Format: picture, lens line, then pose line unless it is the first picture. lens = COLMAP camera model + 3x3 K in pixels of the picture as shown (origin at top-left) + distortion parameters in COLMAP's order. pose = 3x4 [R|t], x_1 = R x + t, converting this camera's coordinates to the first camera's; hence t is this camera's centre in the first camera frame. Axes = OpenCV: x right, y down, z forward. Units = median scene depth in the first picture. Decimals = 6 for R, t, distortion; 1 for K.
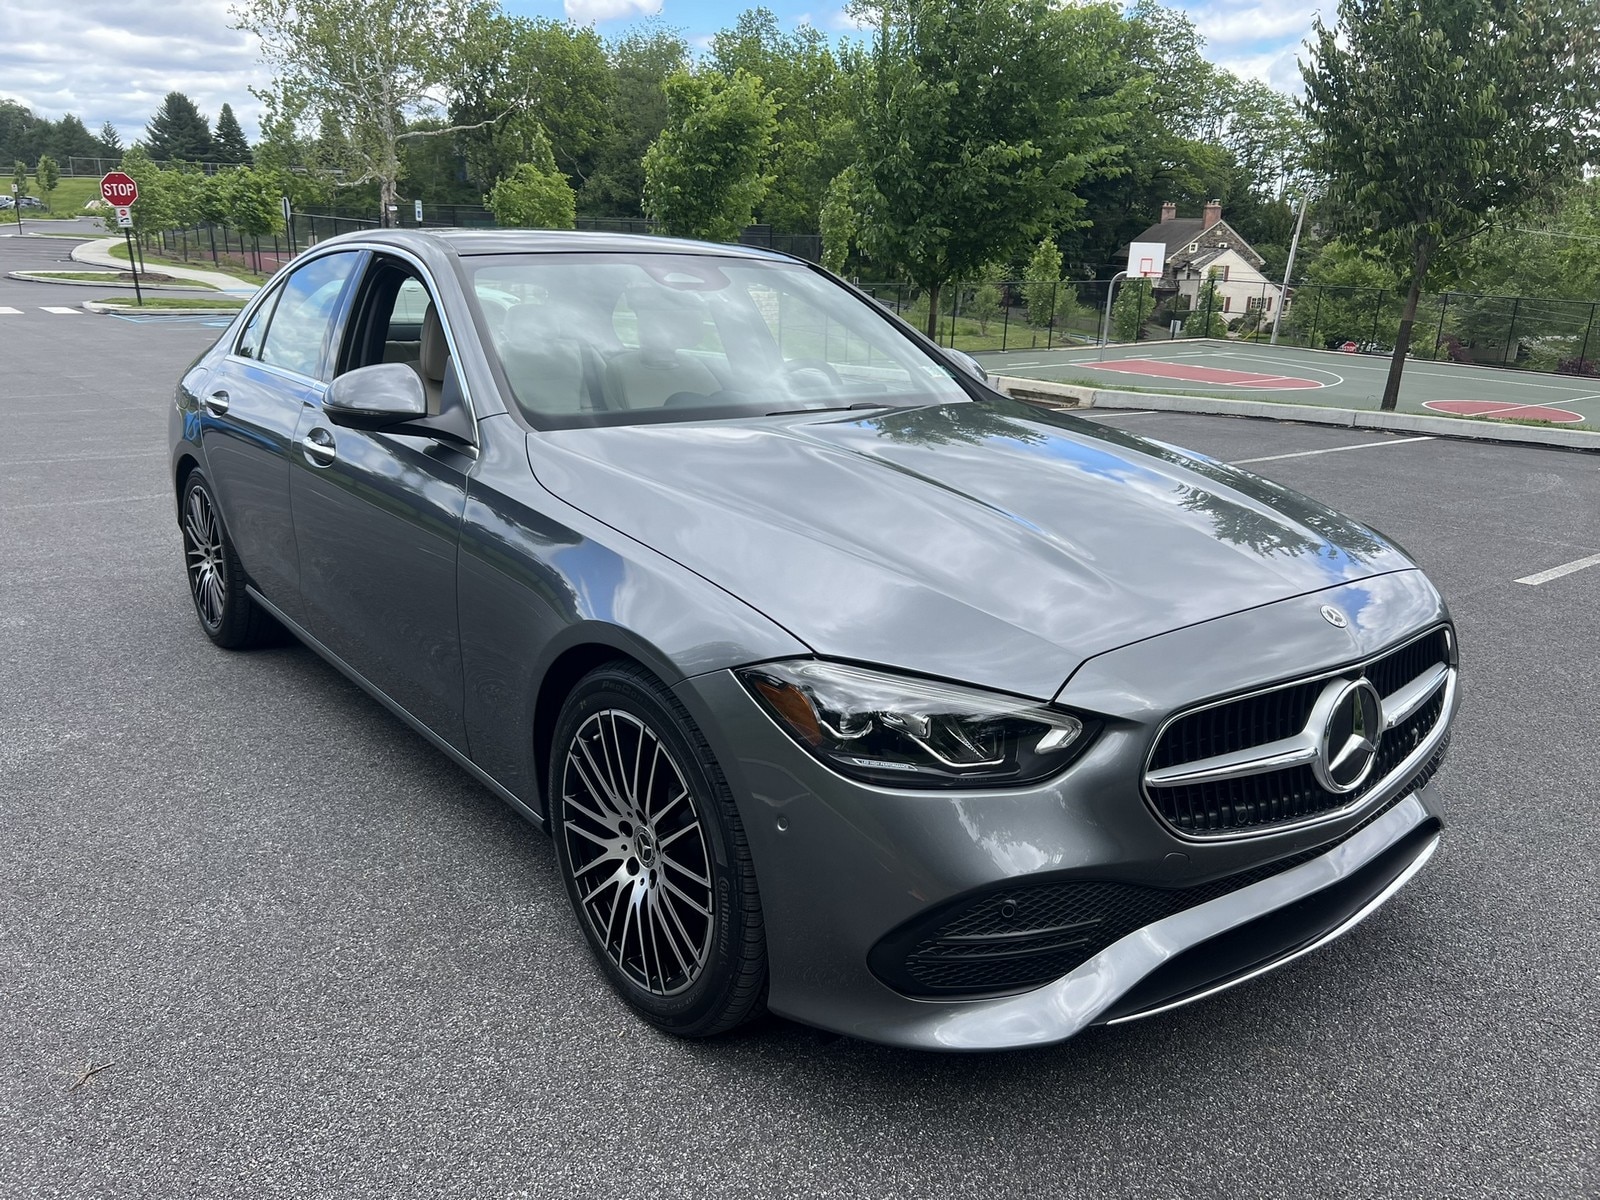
lens RADIAL K [[1221.7, 0, 790.6], [0, 1221.7, 565.5], [0, 0, 1]] dist [0.081751, -0.075177]
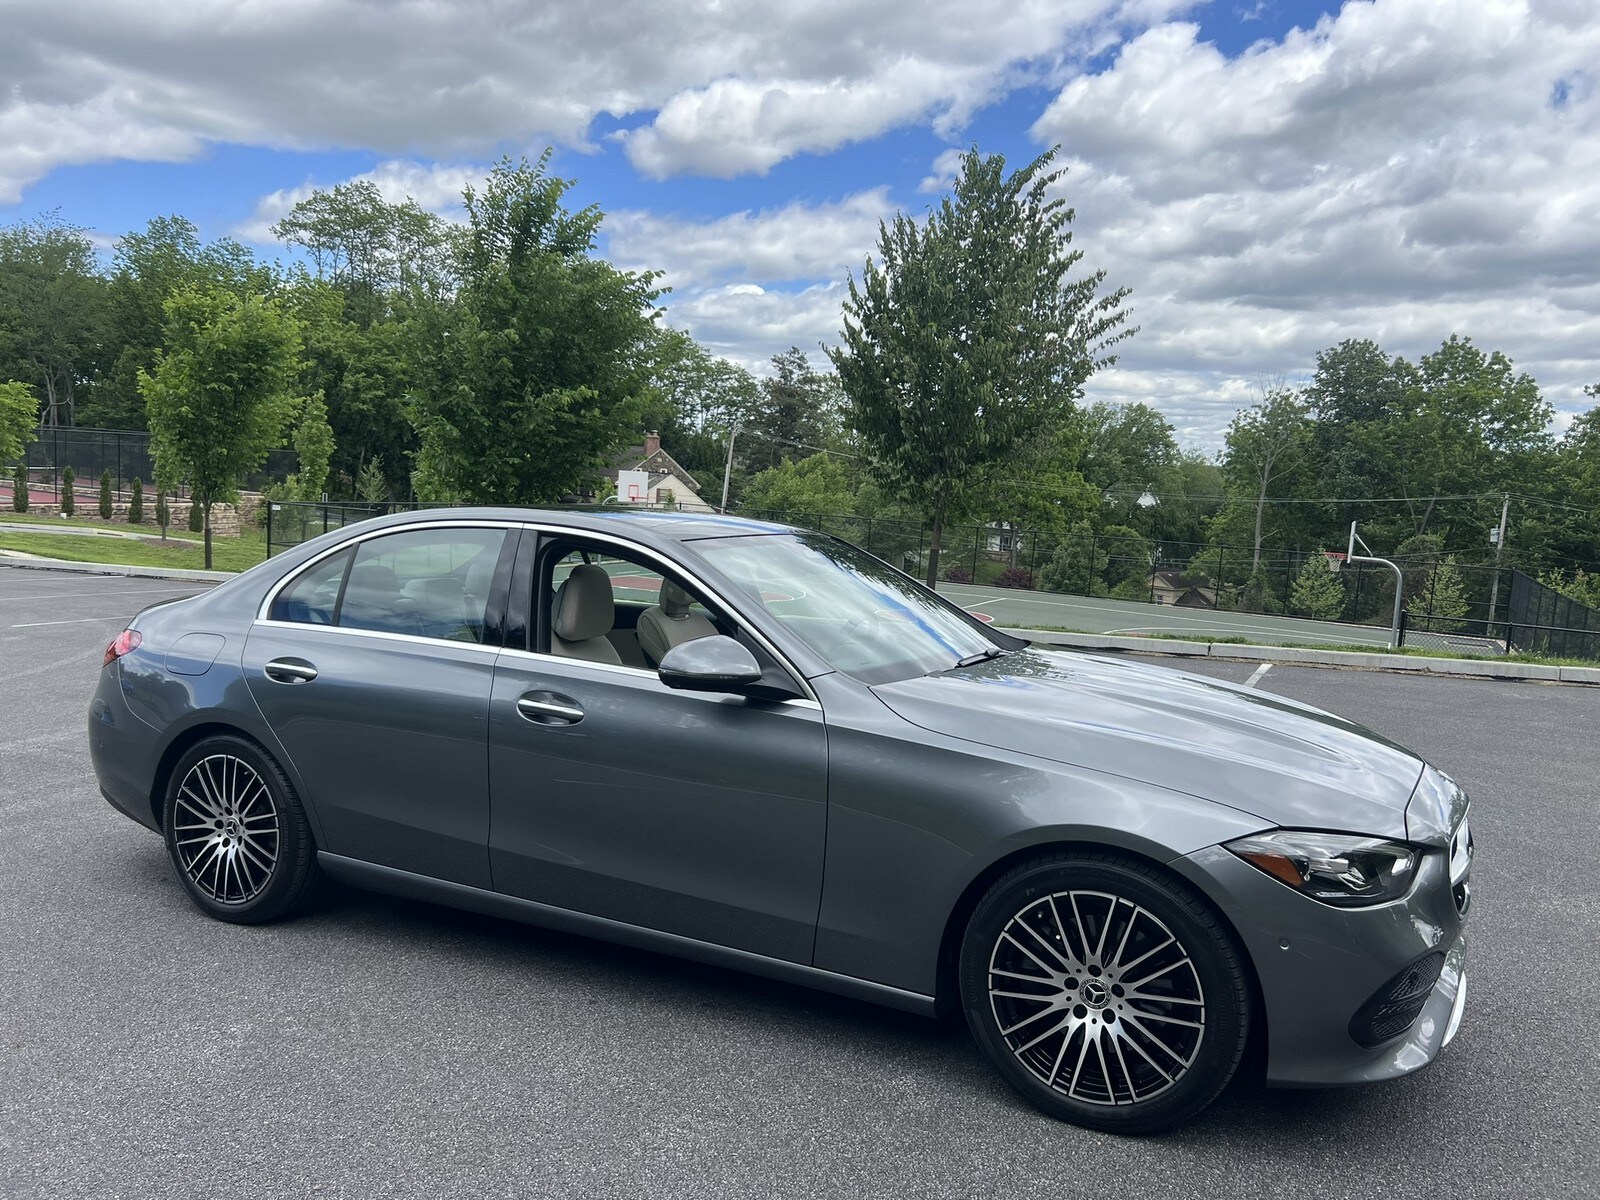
lens RADIAL K [[1213.4, 0, 797.2], [0, 1213.4, 590.4], [0, 0, 1]] dist [0.052592, -0.069282]
pose [[0.901755, -0.020538, 0.431759, -0.128061], [0.085368, 0.987658, -0.131315, -0.007474], [-0.423733, 0.155272, 0.892379, -0.015214]]
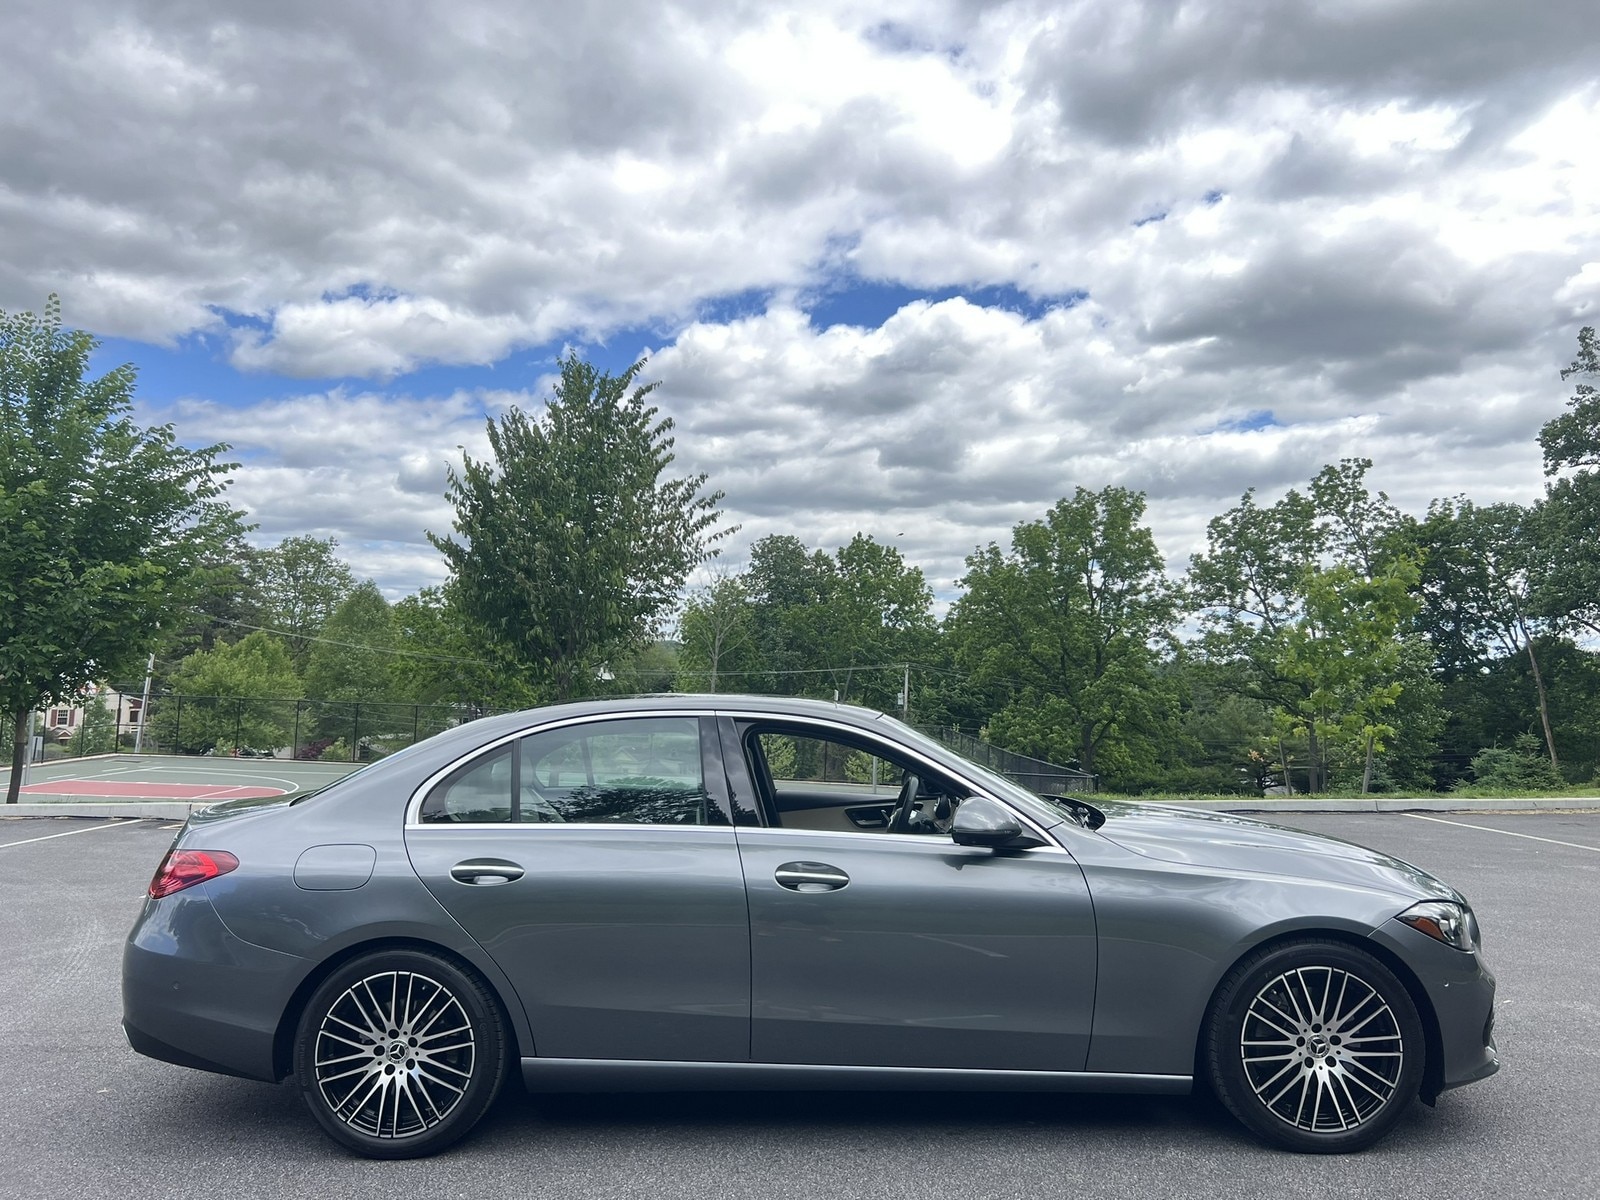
lens RADIAL K [[1187.1, 0, 820.0], [0, 1187.1, 594.2], [0, 0, 1]] dist [0.075306, -0.065388]
pose [[0.618224, 0.047697, 0.784553, -0.261454], [0.188953, 0.959867, -0.207249, -0.023373], [-0.762952, 0.276371, 0.584400, 0.044604]]
